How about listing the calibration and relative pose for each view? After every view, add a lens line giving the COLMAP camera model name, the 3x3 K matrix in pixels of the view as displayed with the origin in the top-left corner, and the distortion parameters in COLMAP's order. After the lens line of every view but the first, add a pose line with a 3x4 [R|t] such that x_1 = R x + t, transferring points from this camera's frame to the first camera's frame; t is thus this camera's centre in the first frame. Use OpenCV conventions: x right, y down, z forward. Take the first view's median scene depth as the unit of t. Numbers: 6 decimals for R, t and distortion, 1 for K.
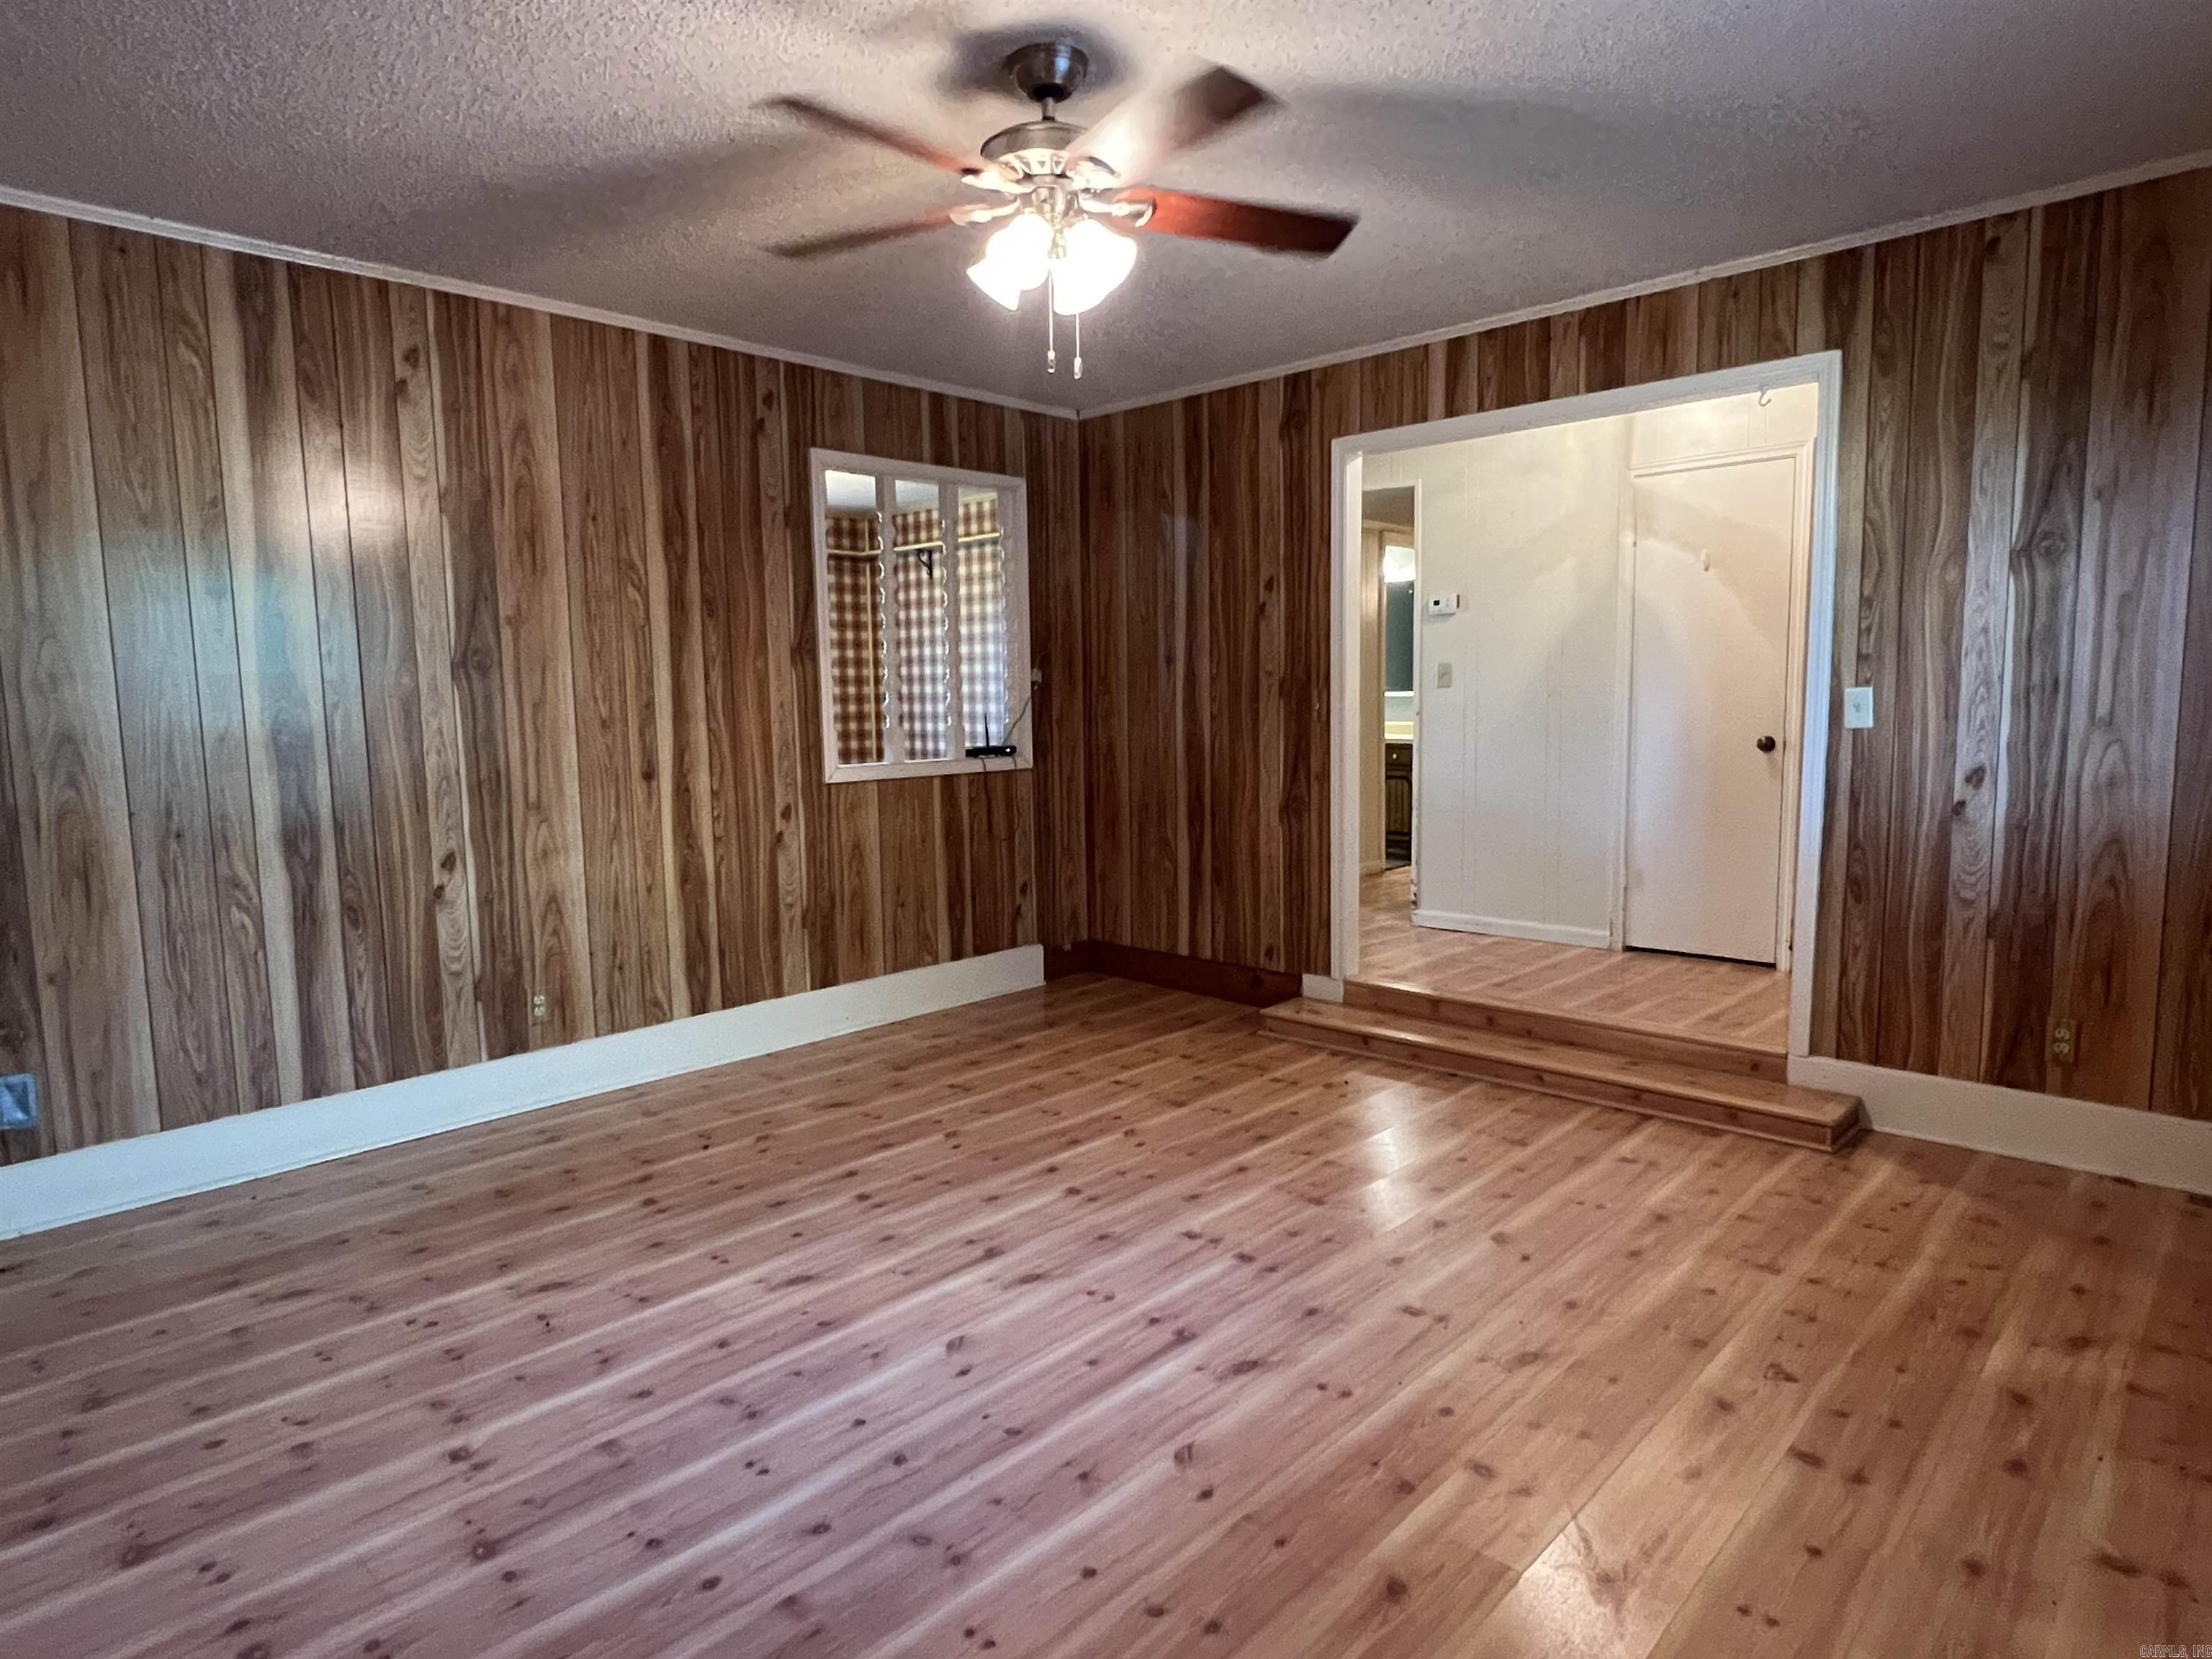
lens RADIAL K [[1273.2, 0, 1106.1], [0, 1273.2, 828.7], [0, 0, 1]] dist [-0.001017, 0.000202]
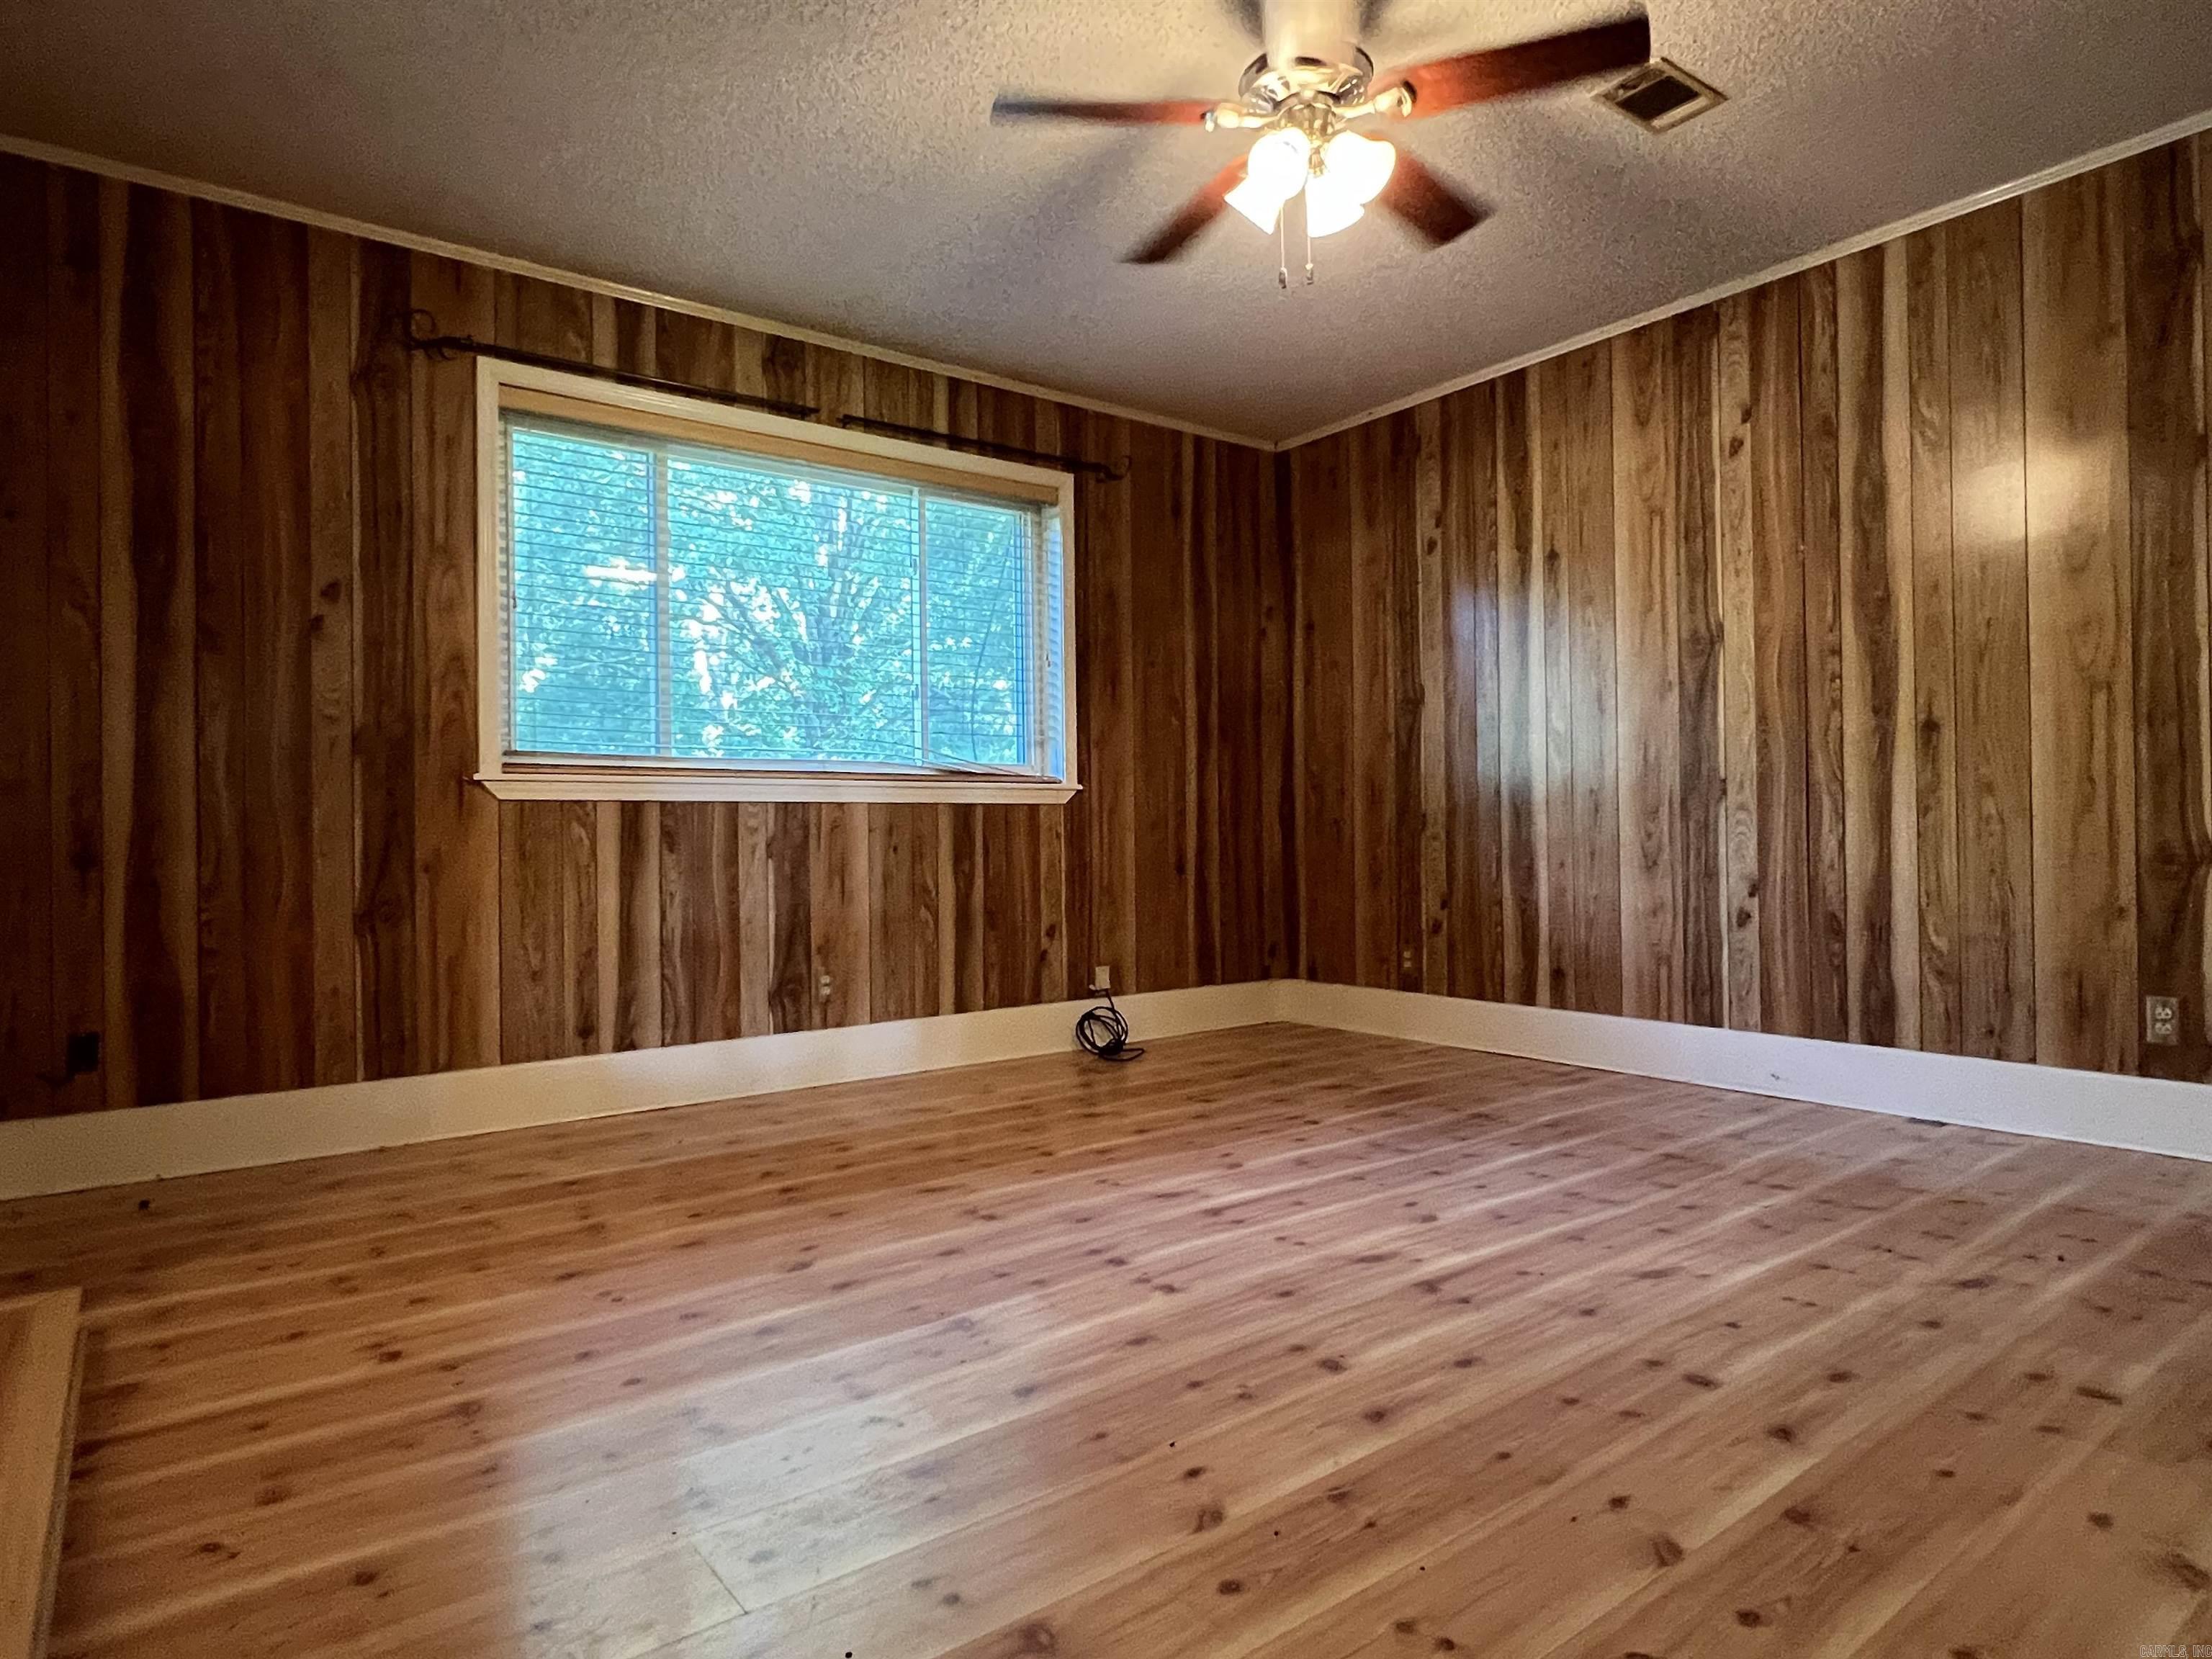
lens RADIAL K [[1273.2, 0, 1106.1], [0, 1273.2, 825.7], [0, 0, 1]] dist [-0.001017, 0.000202]
pose [[-0.986803, 0.029862, 0.159151, -0.027447], [0.046364, 0.993804, 0.101010, -0.037751], [-0.155148, 0.107056, -0.982073, 1.811876]]
